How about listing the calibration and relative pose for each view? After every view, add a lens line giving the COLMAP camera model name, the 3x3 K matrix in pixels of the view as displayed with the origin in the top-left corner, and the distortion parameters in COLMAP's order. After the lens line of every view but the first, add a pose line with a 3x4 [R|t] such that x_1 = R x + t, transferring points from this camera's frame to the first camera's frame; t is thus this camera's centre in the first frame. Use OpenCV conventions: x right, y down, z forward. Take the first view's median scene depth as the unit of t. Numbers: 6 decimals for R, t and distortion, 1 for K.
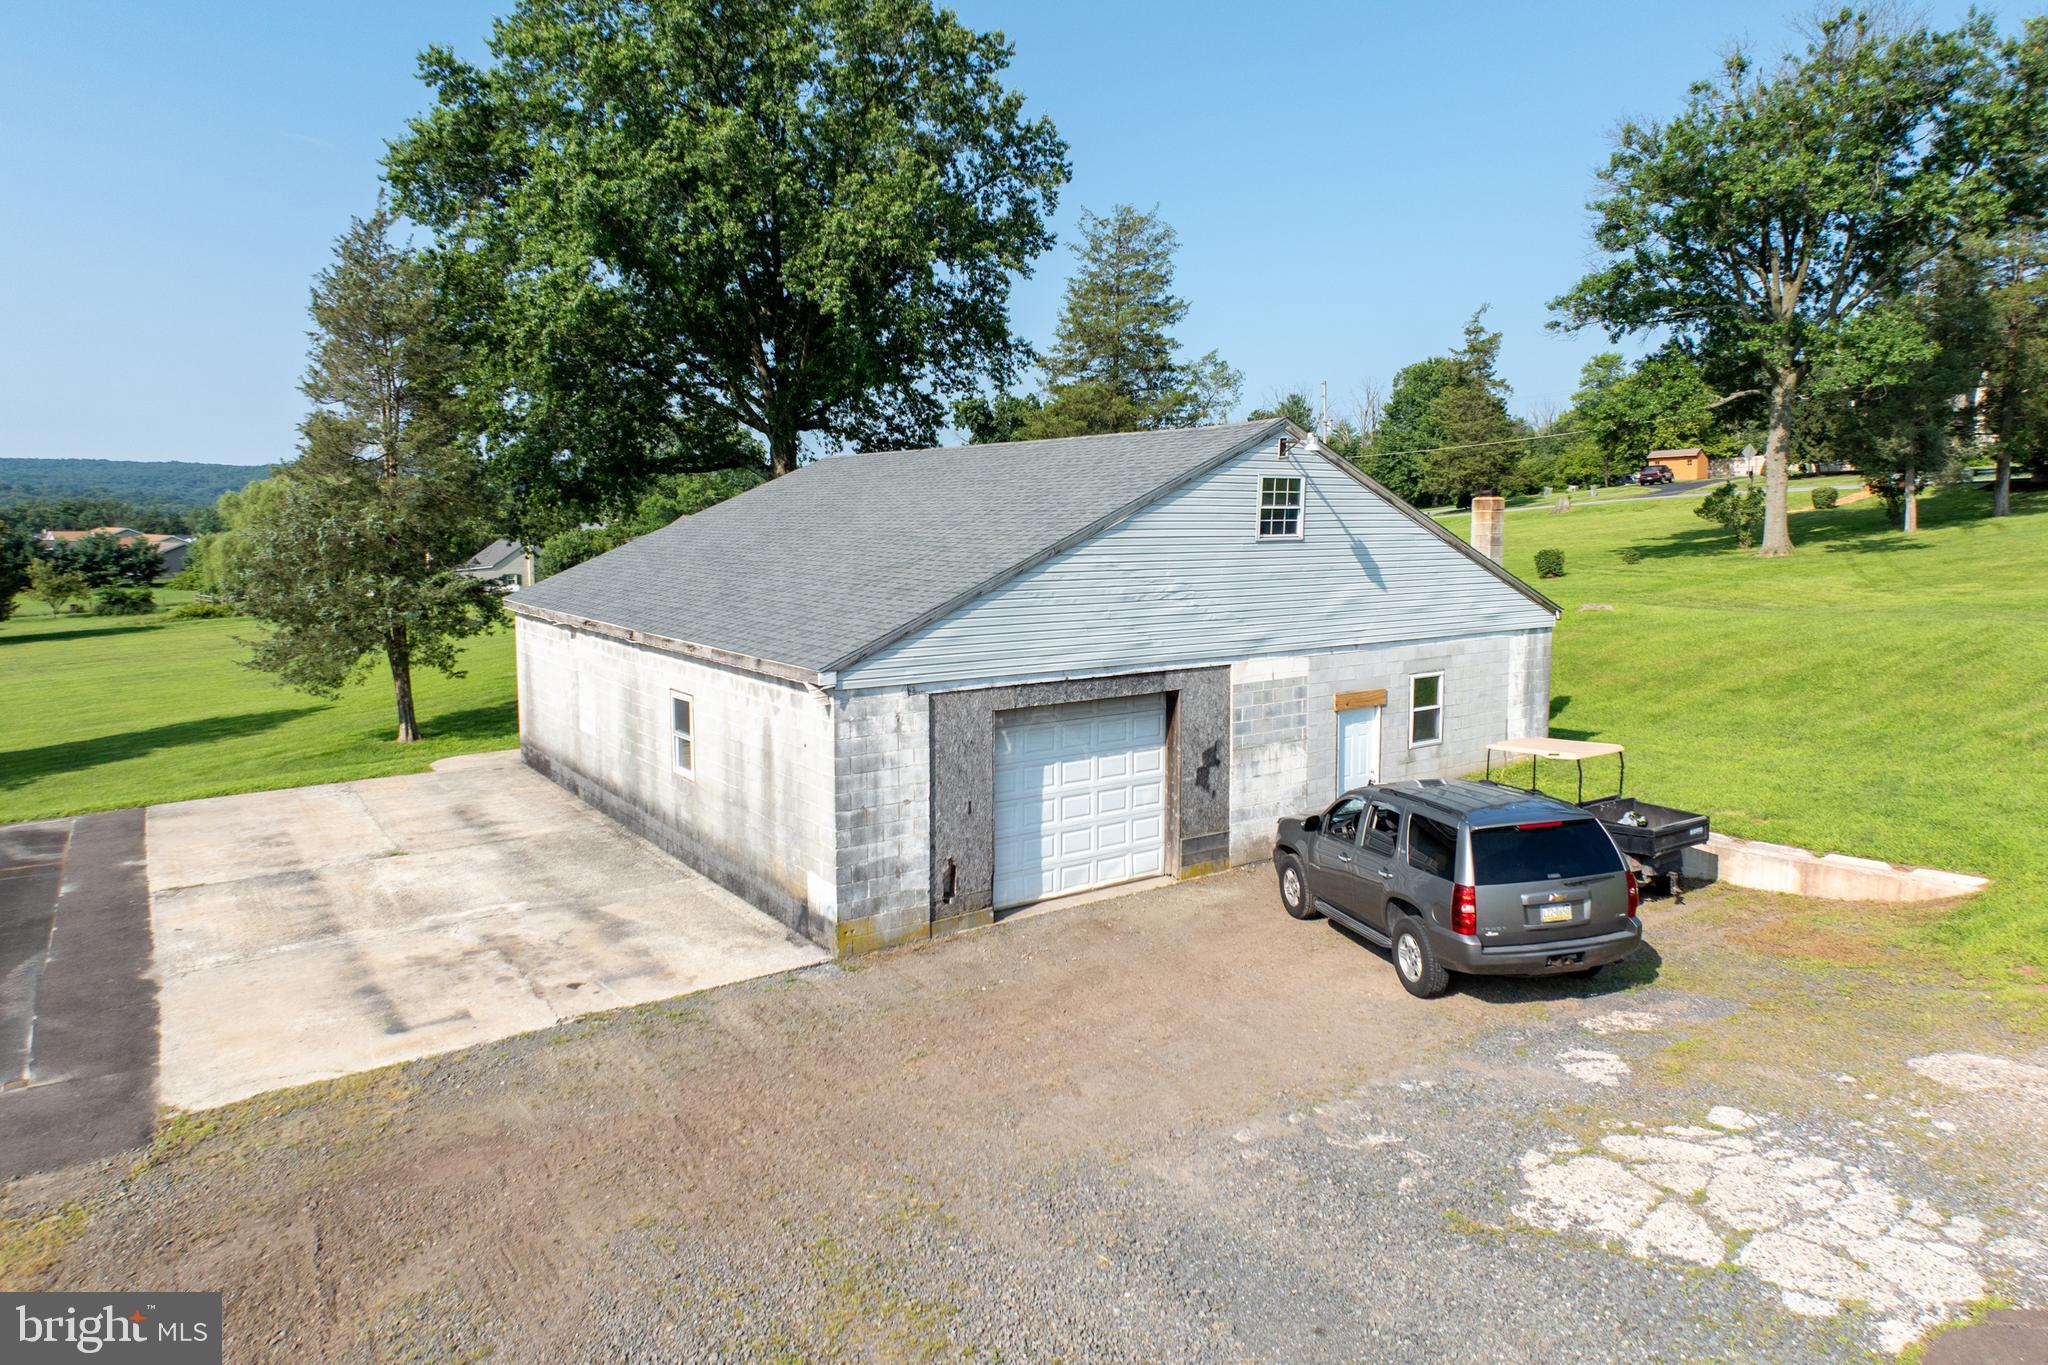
lens RADIAL K [[1279.1, 0, 1014.2], [0, 1279.1, 629.9], [0, 0, 1]] dist [0.010695, -0.003152]
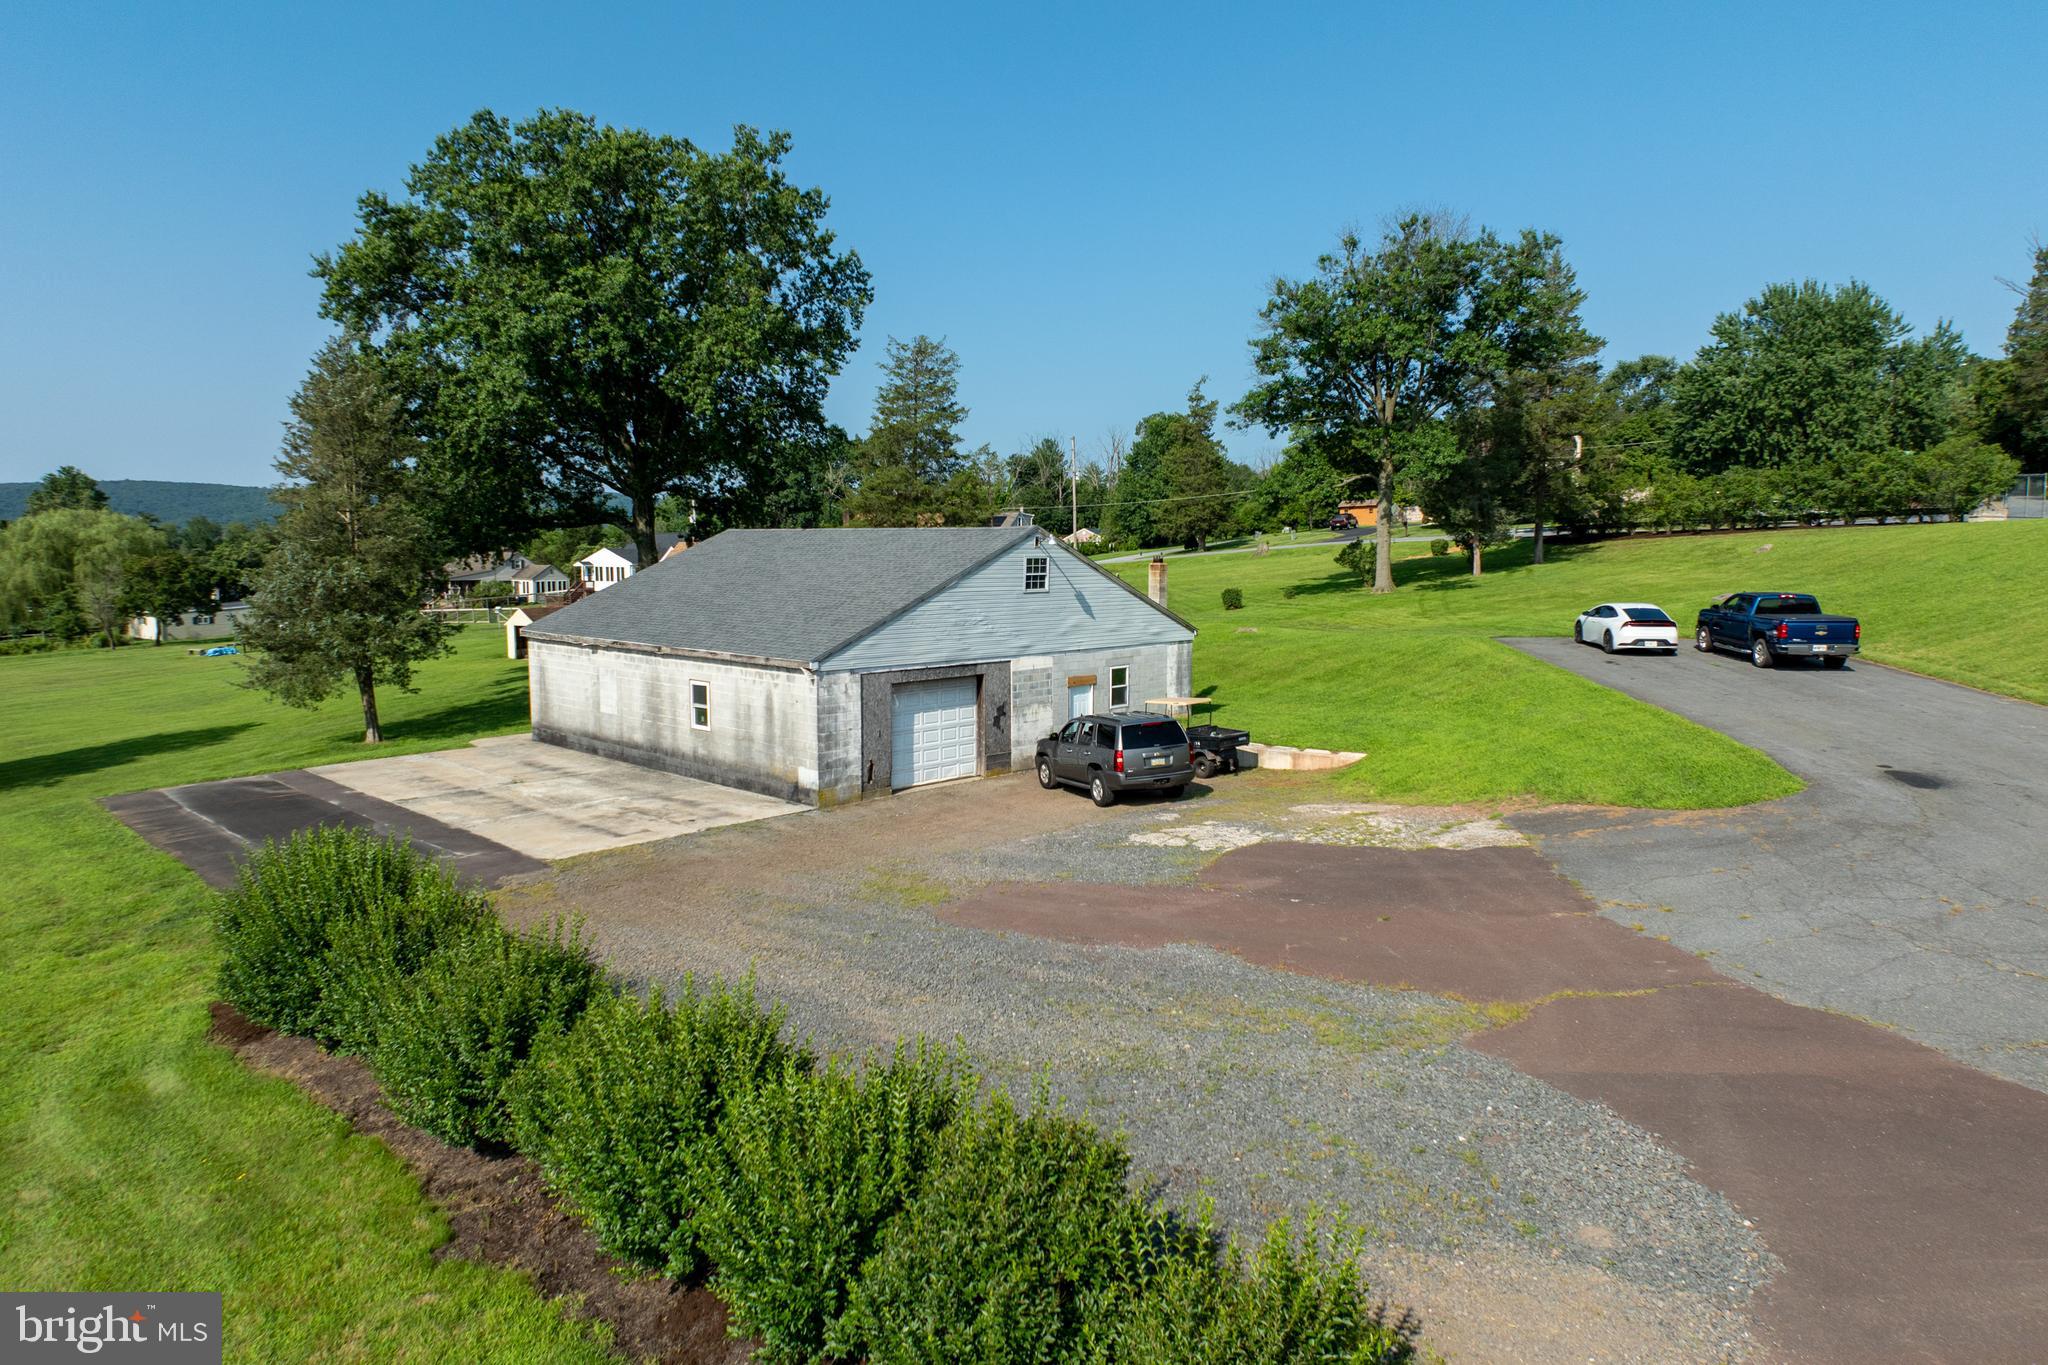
lens RADIAL K [[1275.7, 0, 1026.1], [0, 1275.7, 673.3], [0, 0, 1]] dist [0.013281, -0.013626]
pose [[0.980898, -0.015647, 0.193894, -0.080754], [0.013839, 0.999847, 0.010680, 0.013071], [-0.194032, -0.007792, 0.980964, -0.392929]]
